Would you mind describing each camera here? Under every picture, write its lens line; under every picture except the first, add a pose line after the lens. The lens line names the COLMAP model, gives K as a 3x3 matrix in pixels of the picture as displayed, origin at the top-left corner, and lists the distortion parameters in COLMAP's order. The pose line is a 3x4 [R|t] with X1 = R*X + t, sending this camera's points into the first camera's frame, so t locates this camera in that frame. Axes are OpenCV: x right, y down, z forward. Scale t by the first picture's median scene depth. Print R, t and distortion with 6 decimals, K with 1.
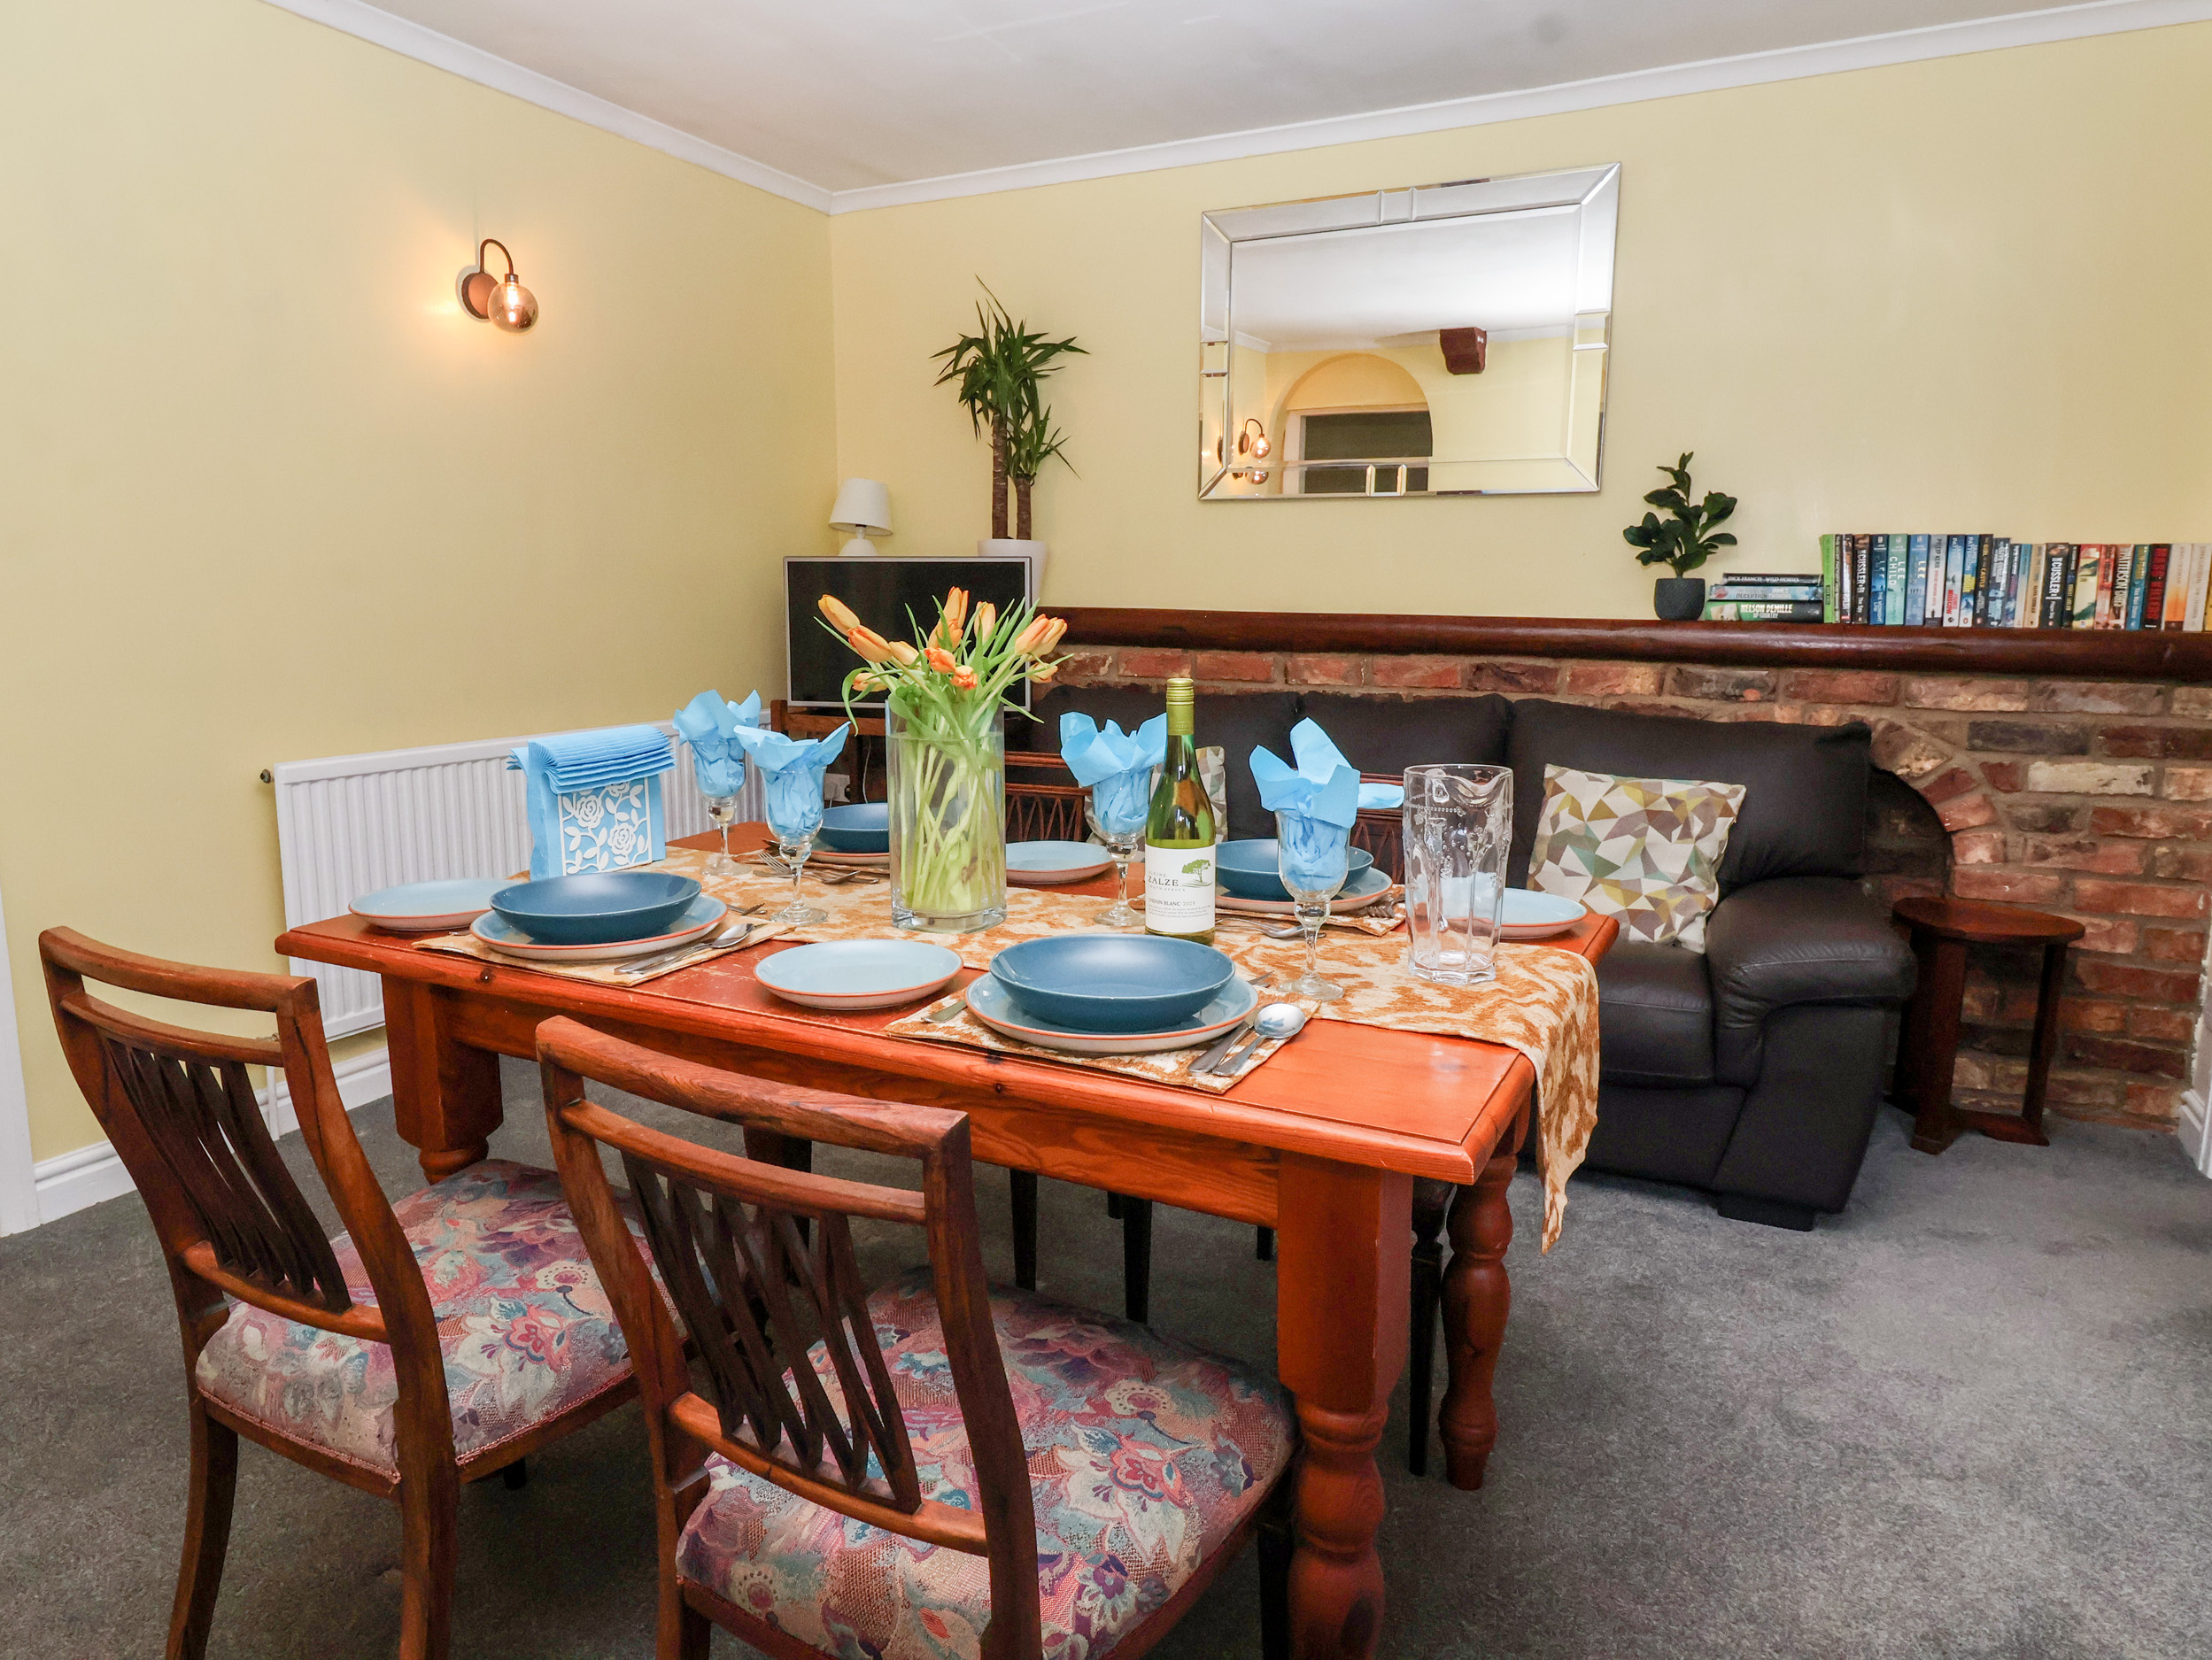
lens RADIAL K [[1381.8, 0, 1079.7], [0, 1381.8, 820.6], [0, 0, 1]] dist [0.000661, 0.000683]
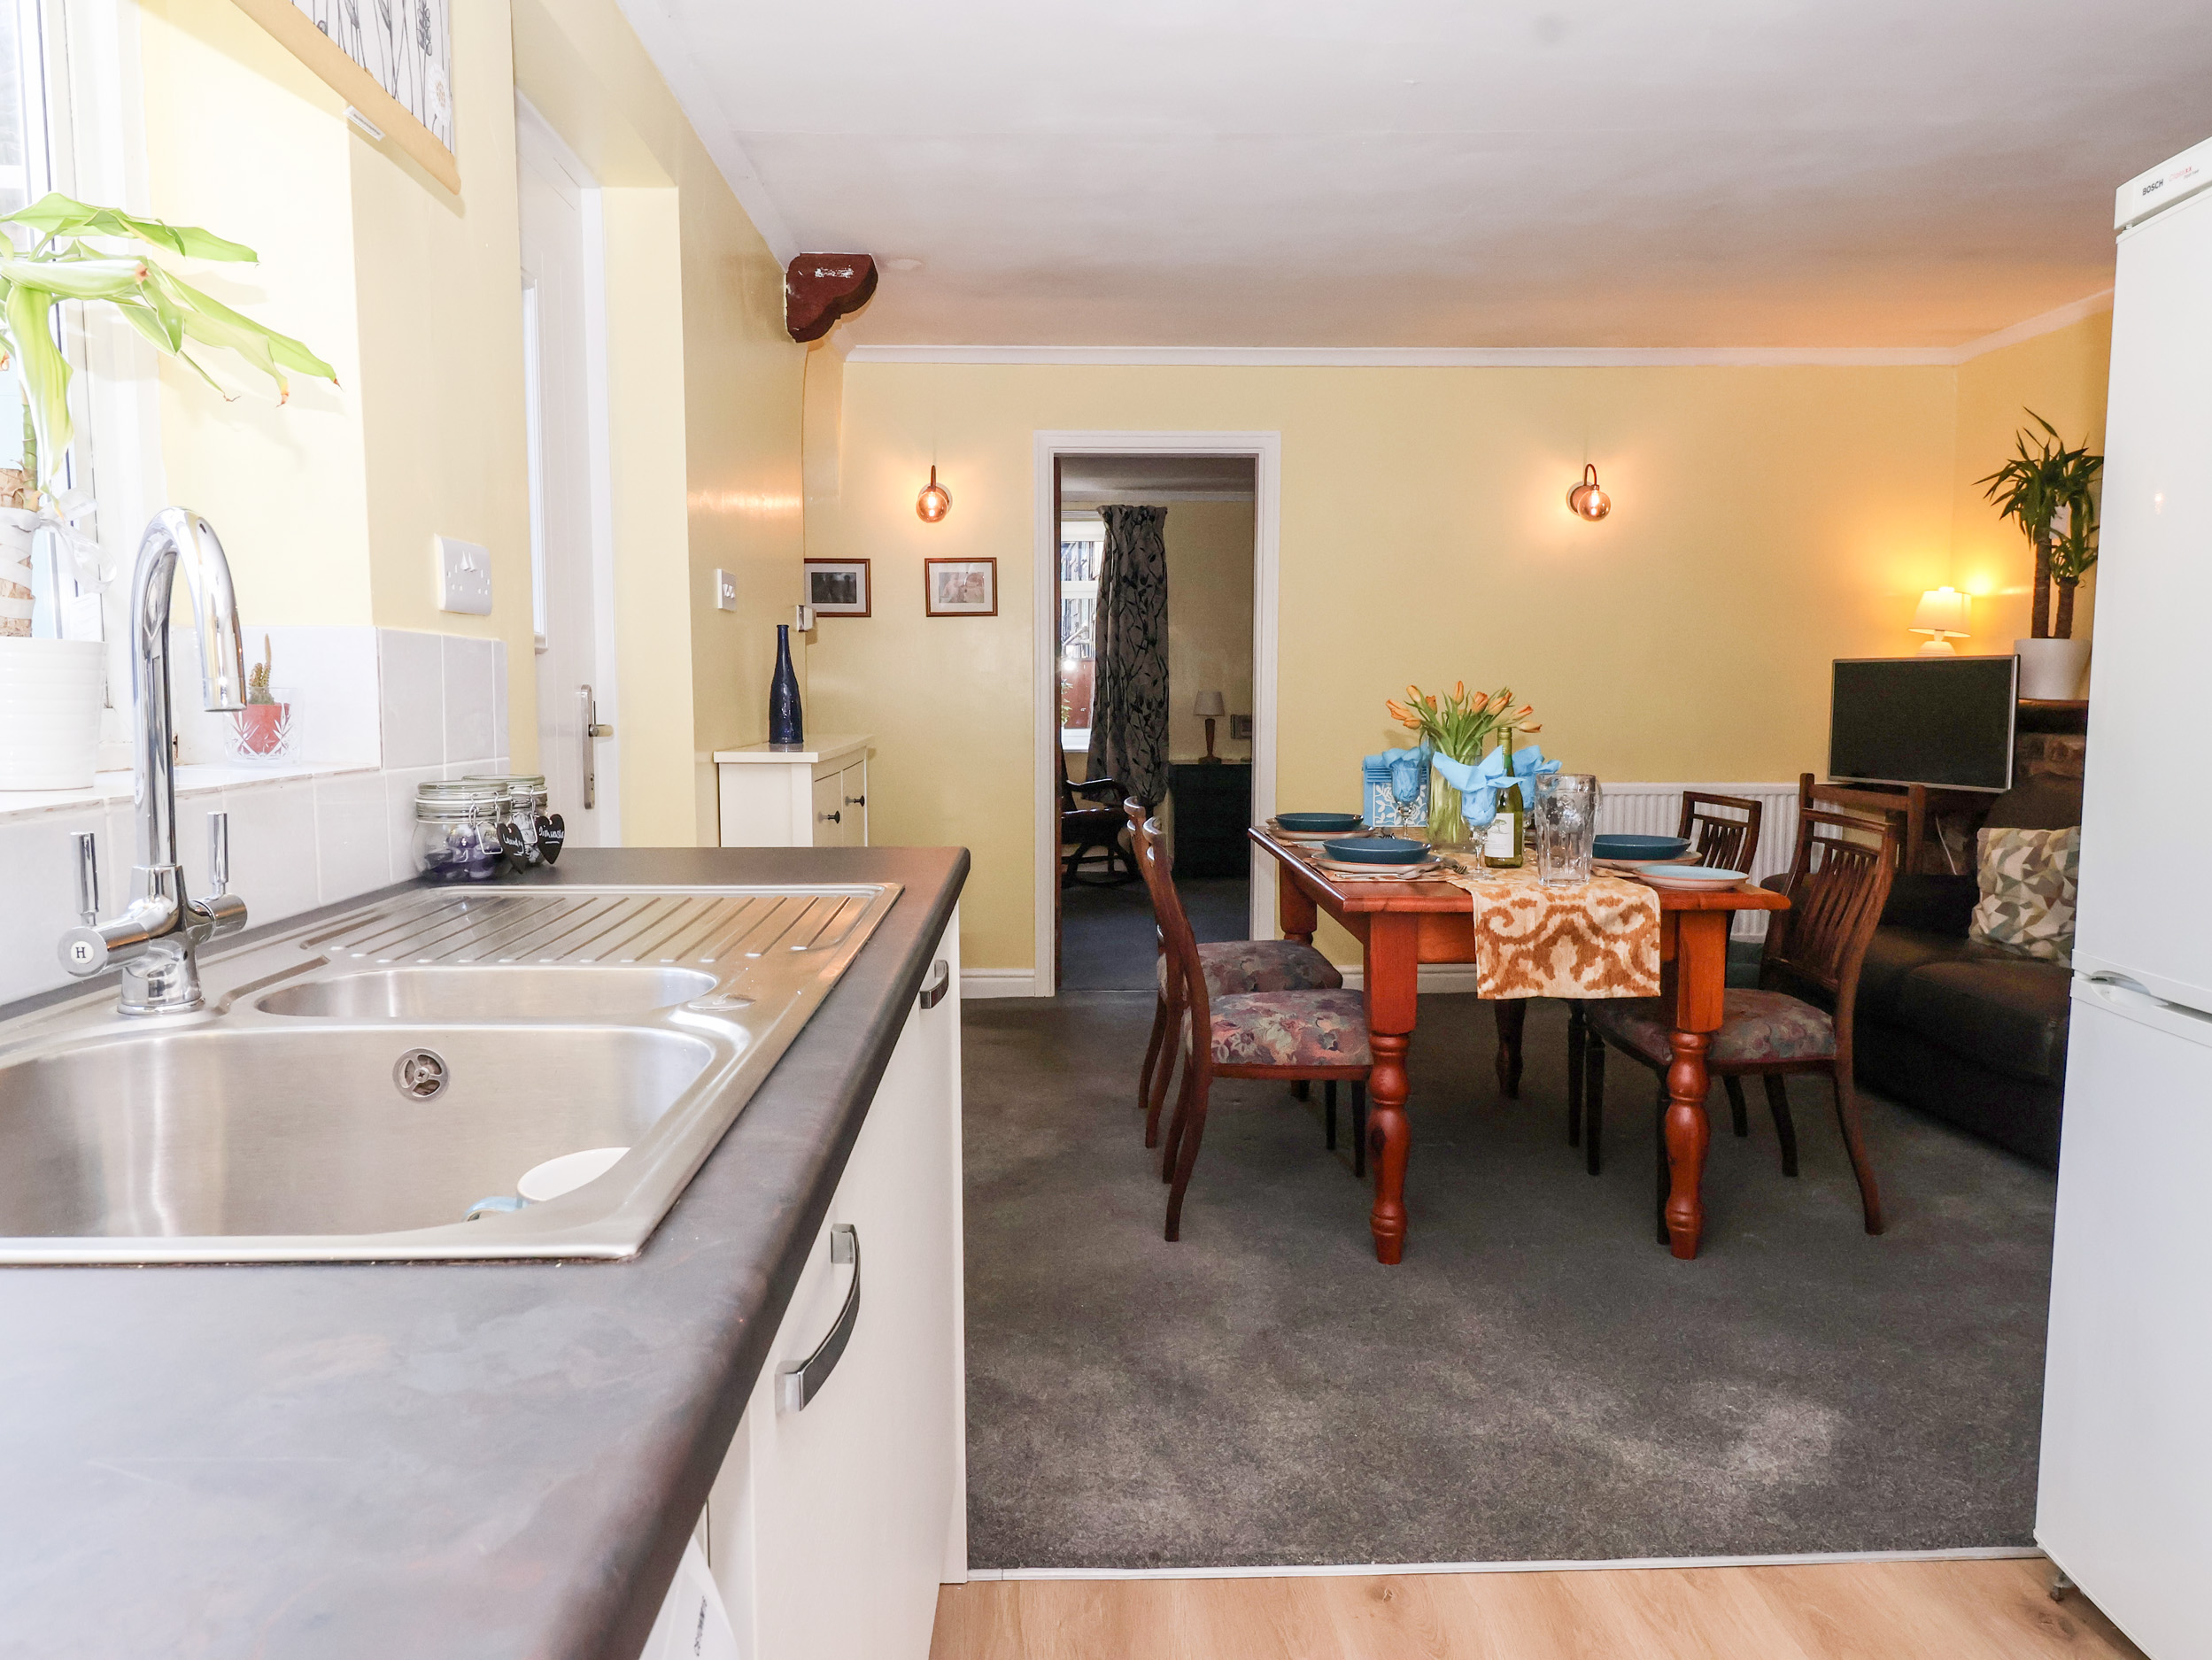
lens RADIAL K [[1381.8, 0, 1079.7], [0, 1381.8, 820.6], [0, 0, 1]] dist [0.000661, 0.000683]
pose [[0.473863, 0.078876, -0.877059, 0.747242], [-0.142372, 0.989739, 0.012088, 0.044713], [0.869013, 0.119141, 0.480231, -0.219149]]
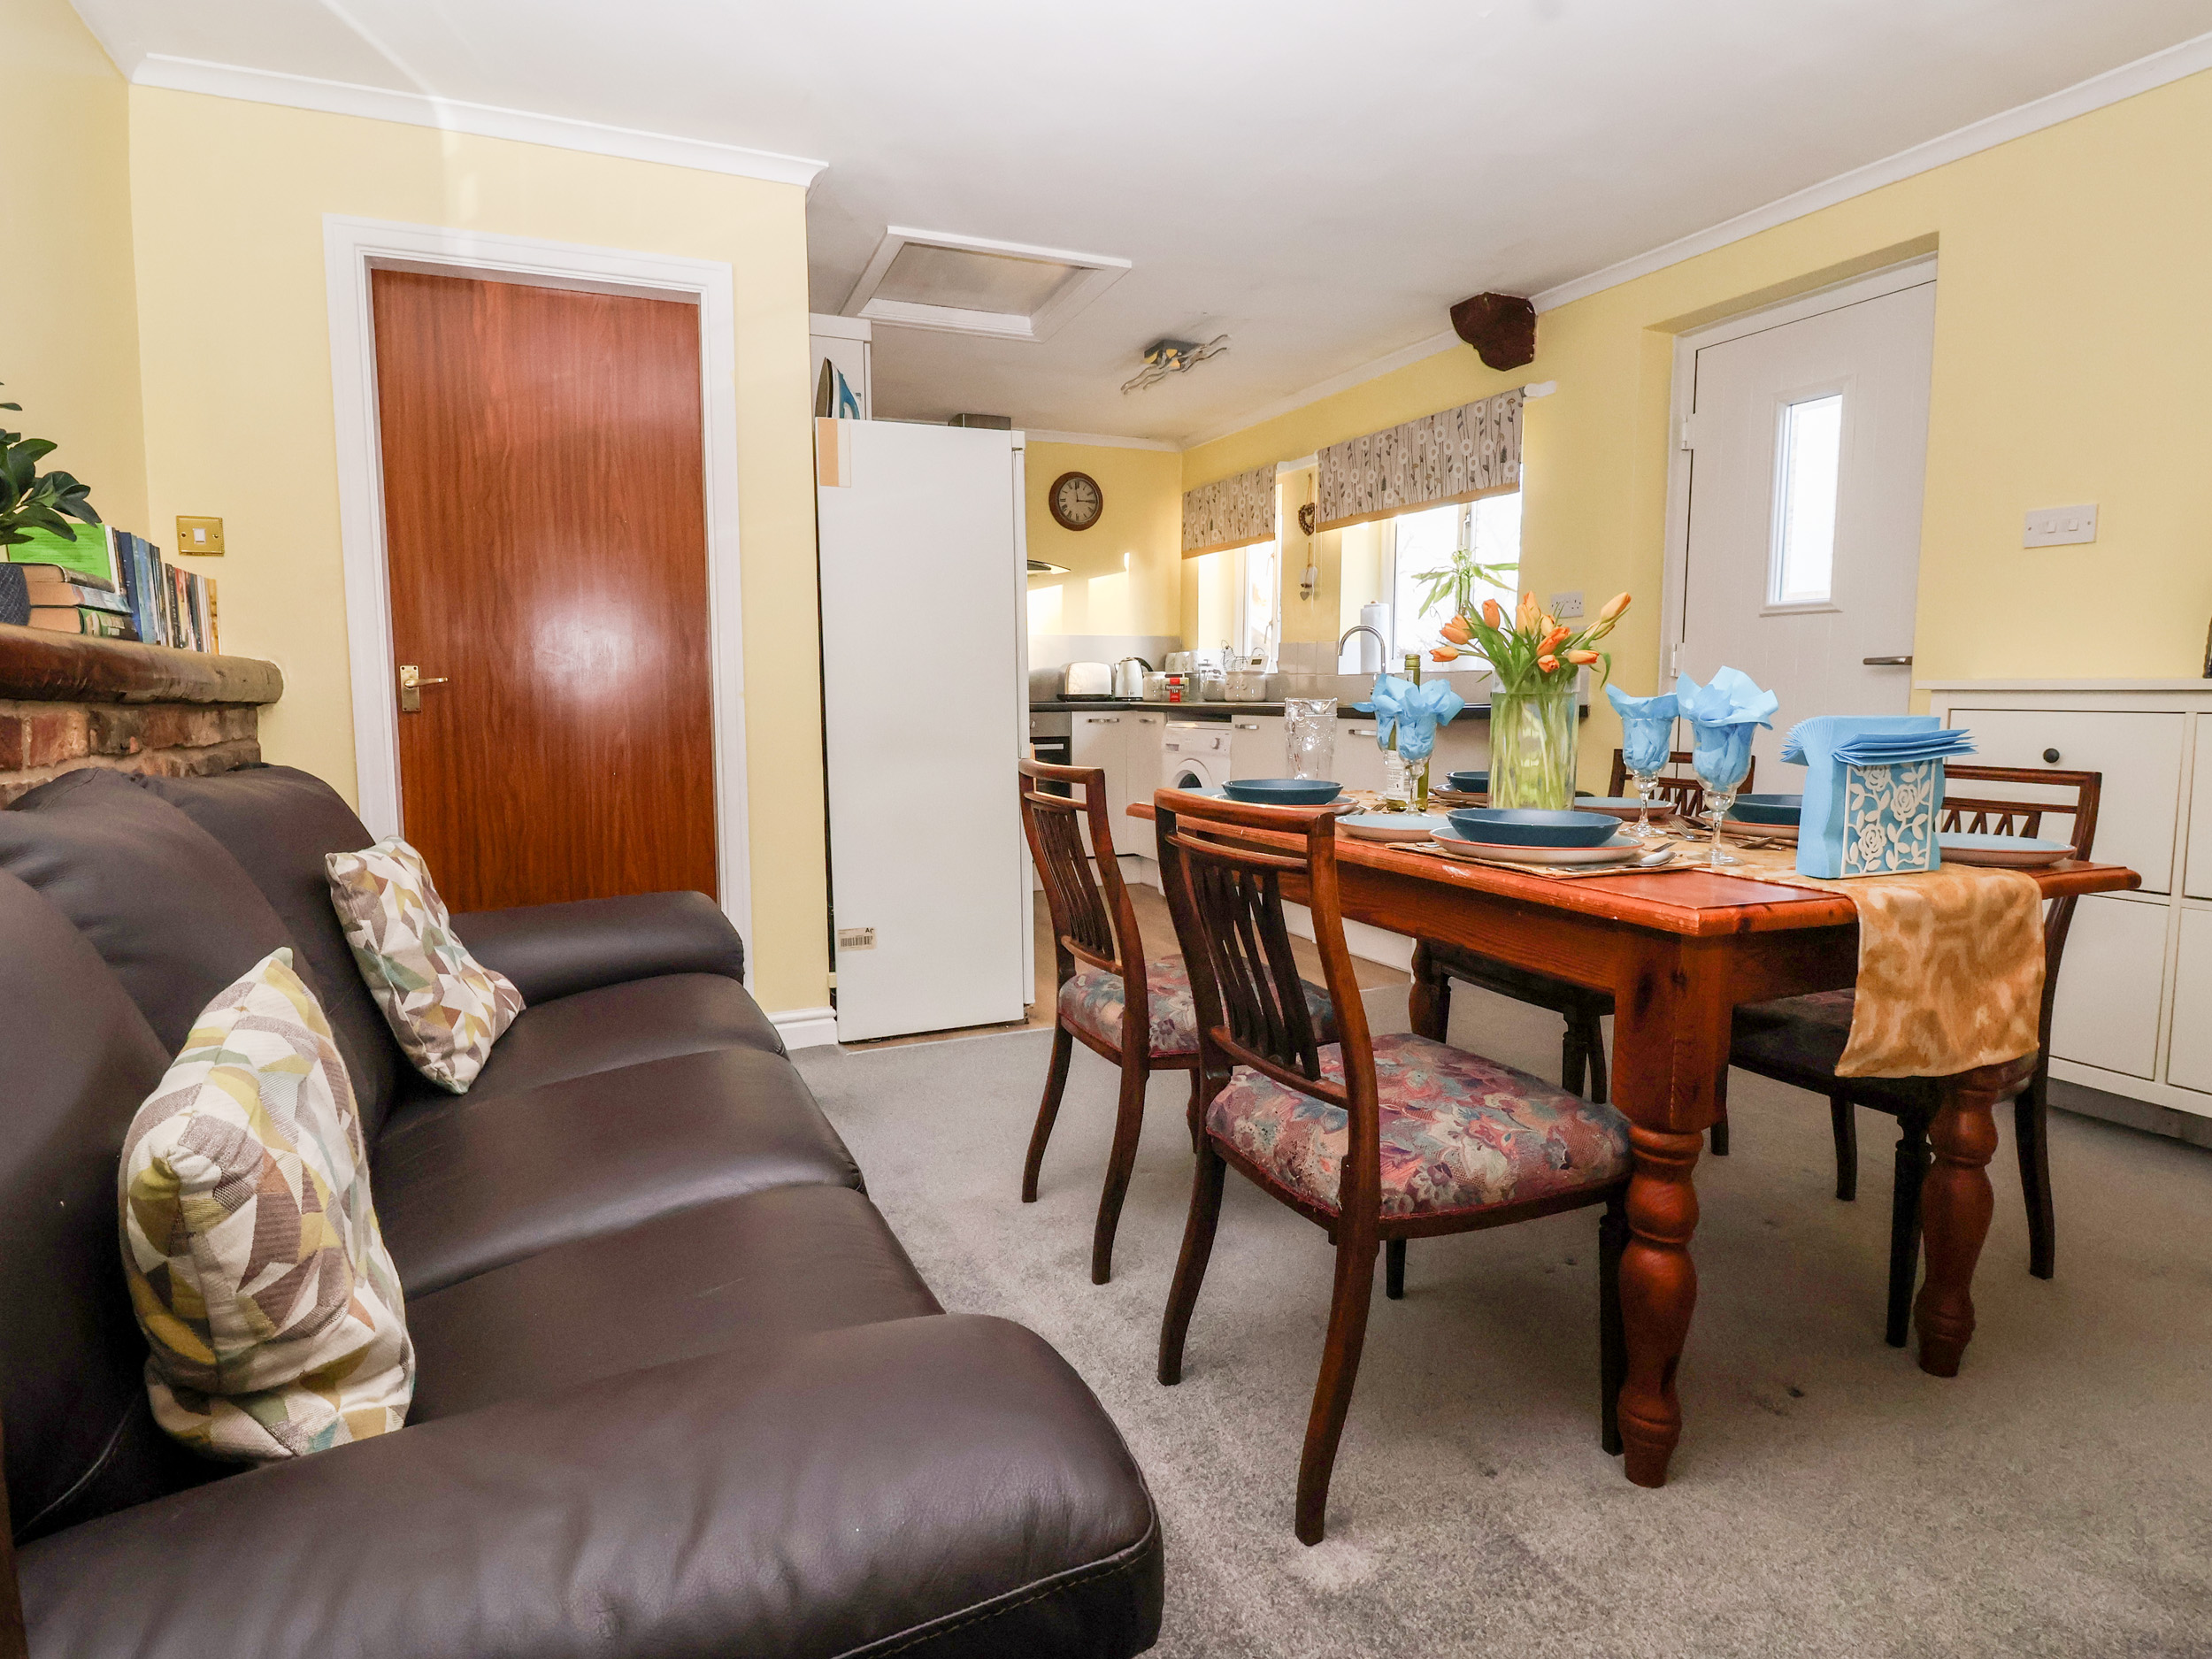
lens RADIAL K [[1169.7, 0, 1091.3], [0, 1169.7, 814.8], [0, 0, 1]] dist [0.002822, -0.015774]
pose [[-0.777365, -0.065060, 0.625676, -0.275924], [0.106559, 0.966643, 0.232908, -0.149252], [-0.619959, 0.247726, -0.744502, 1.205427]]
